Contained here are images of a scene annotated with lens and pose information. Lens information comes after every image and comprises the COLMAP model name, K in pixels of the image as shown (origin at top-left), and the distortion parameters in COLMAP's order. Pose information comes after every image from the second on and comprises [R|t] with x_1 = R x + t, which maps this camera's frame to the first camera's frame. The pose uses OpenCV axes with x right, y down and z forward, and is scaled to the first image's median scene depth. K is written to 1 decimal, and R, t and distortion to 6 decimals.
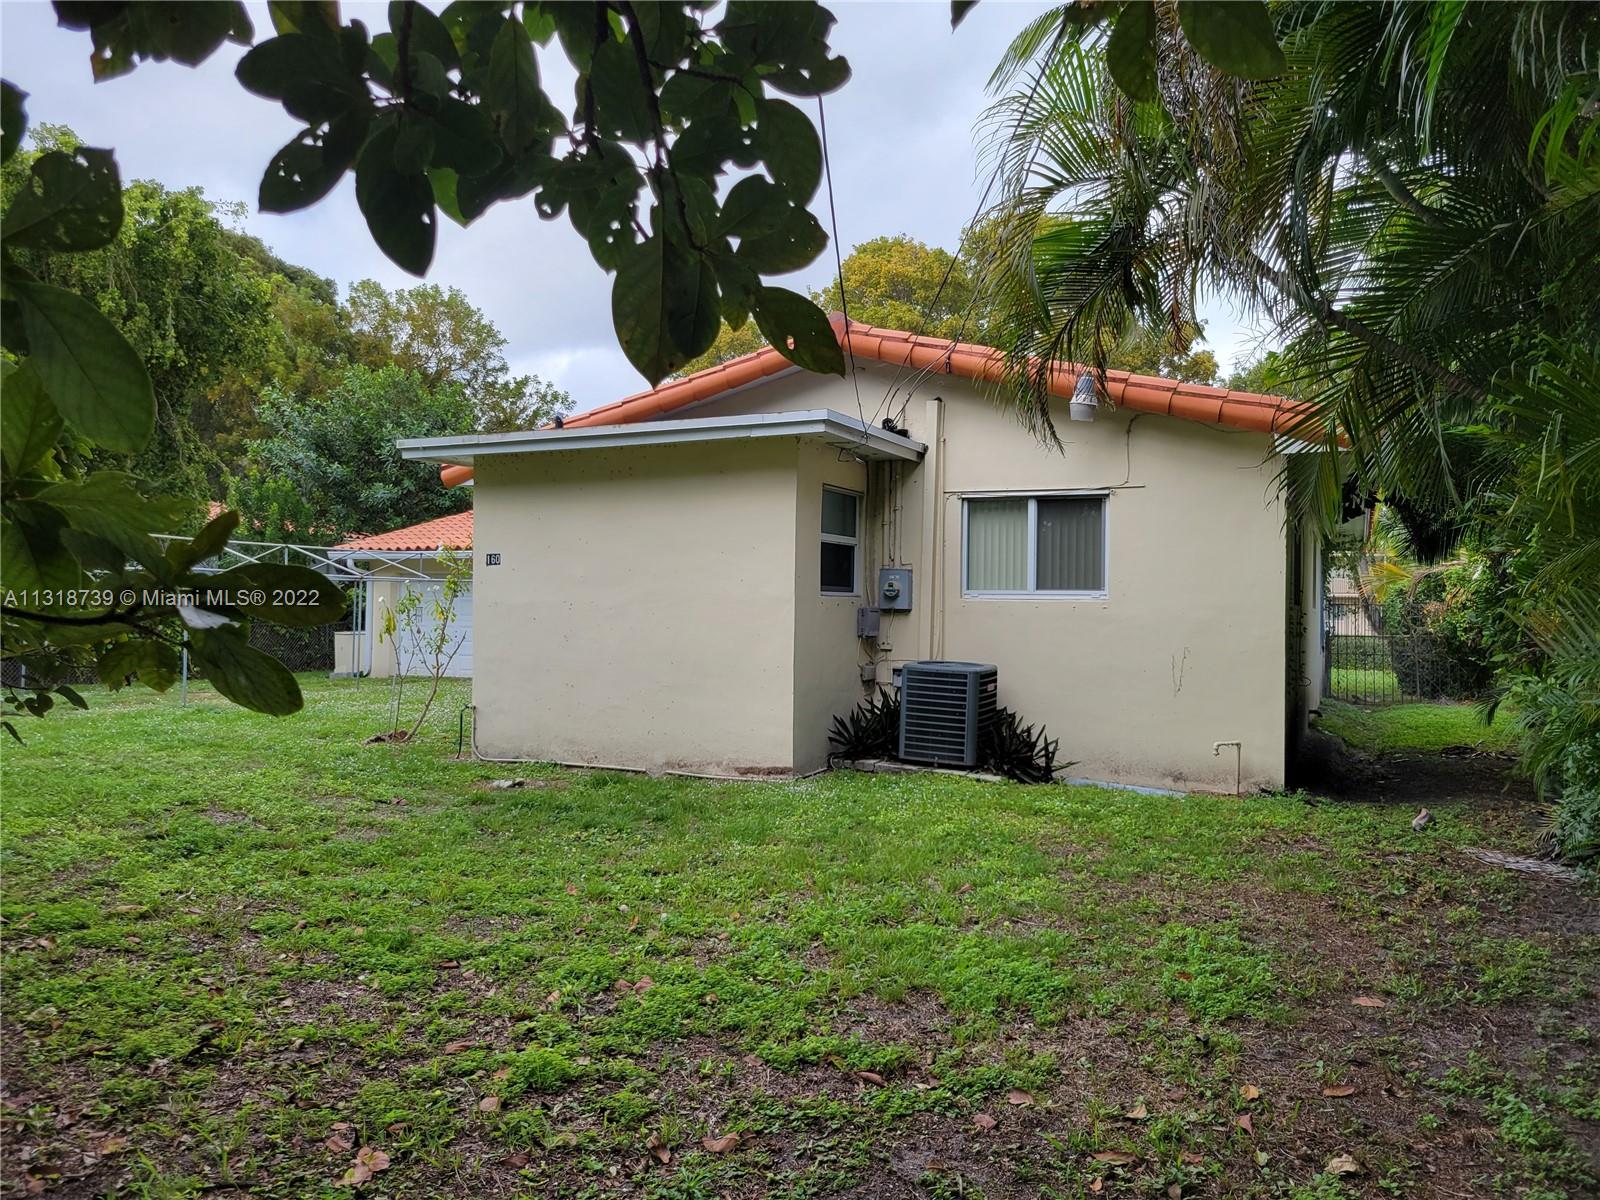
lens RADIAL K [[1202.4, 0, 800.8], [0, 1202.4, 601.8], [0, 0, 1]] dist [0.034773, -0.022245]
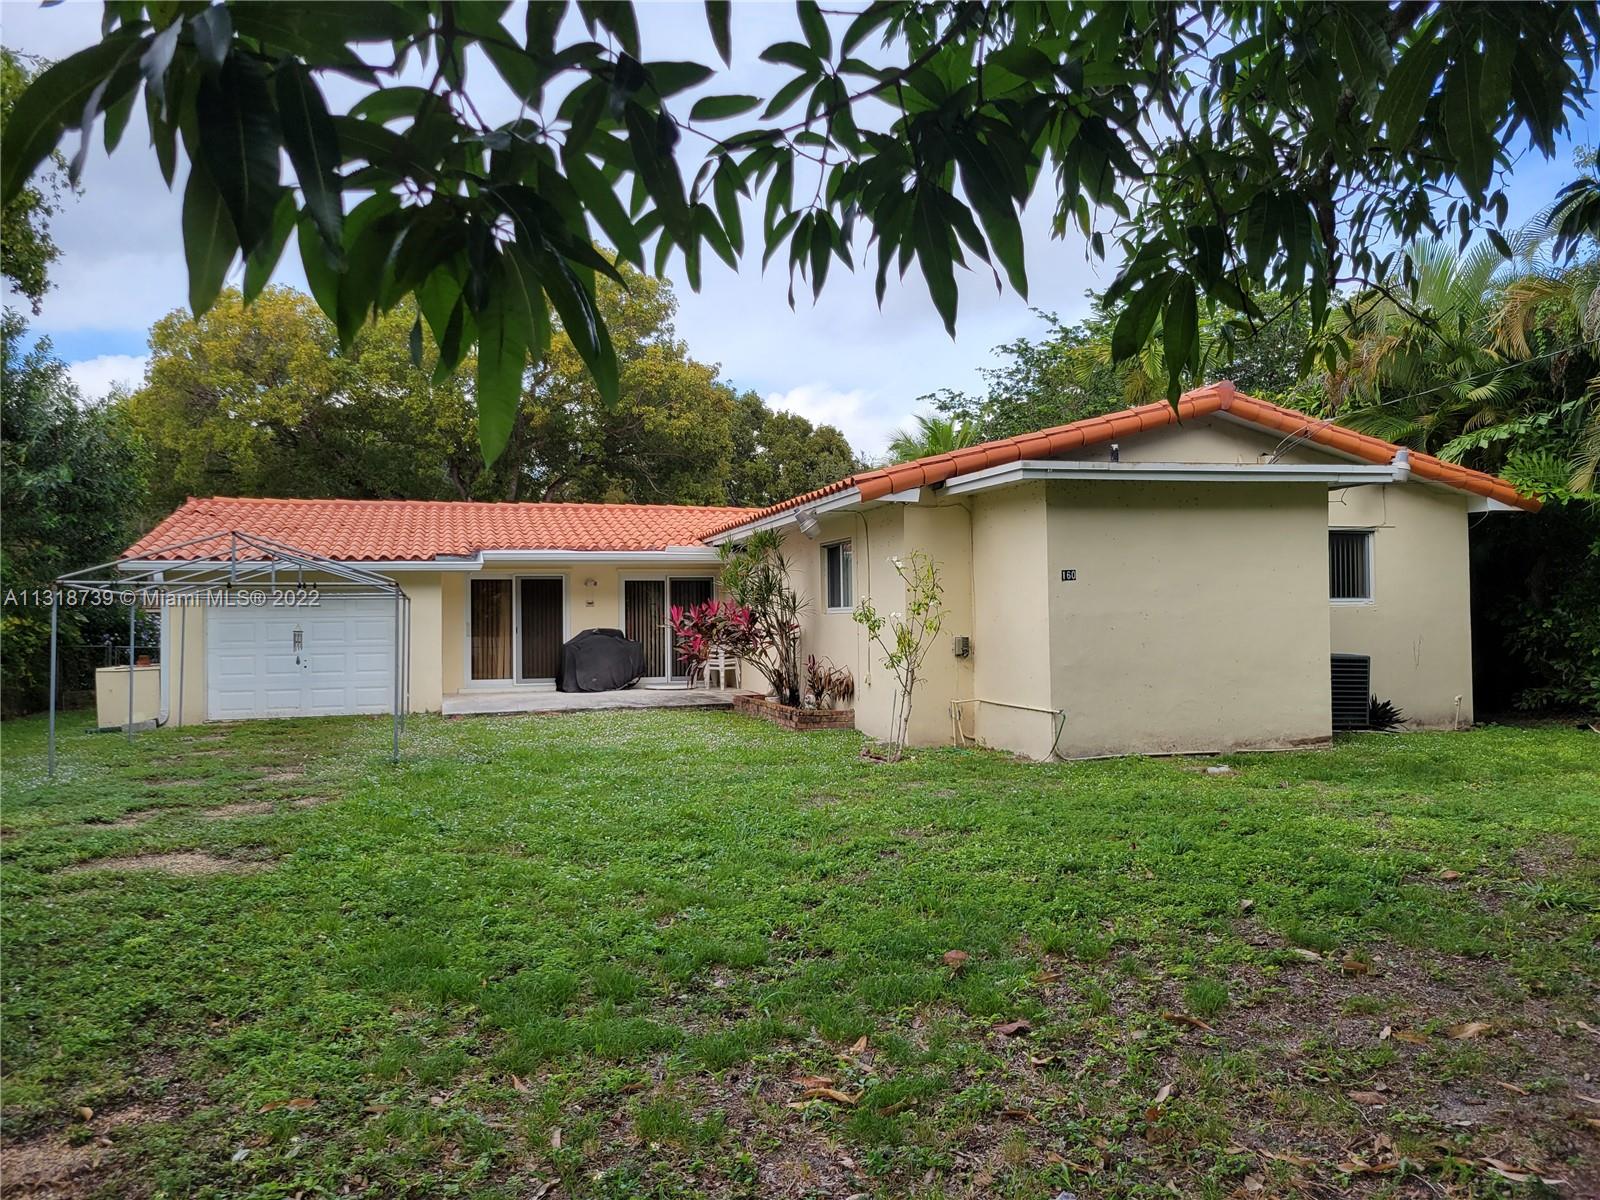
lens RADIAL K [[1202.4, 0, 800.8], [0, 1202.4, 597.0], [0, 0, 1]] dist [0.034773, -0.022245]
pose [[0.748366, -0.008163, 0.663236, -1.194392], [0.017523, 0.999819, -0.007466, -0.012010], [-0.663054, 0.017209, 0.748373, 0.360012]]
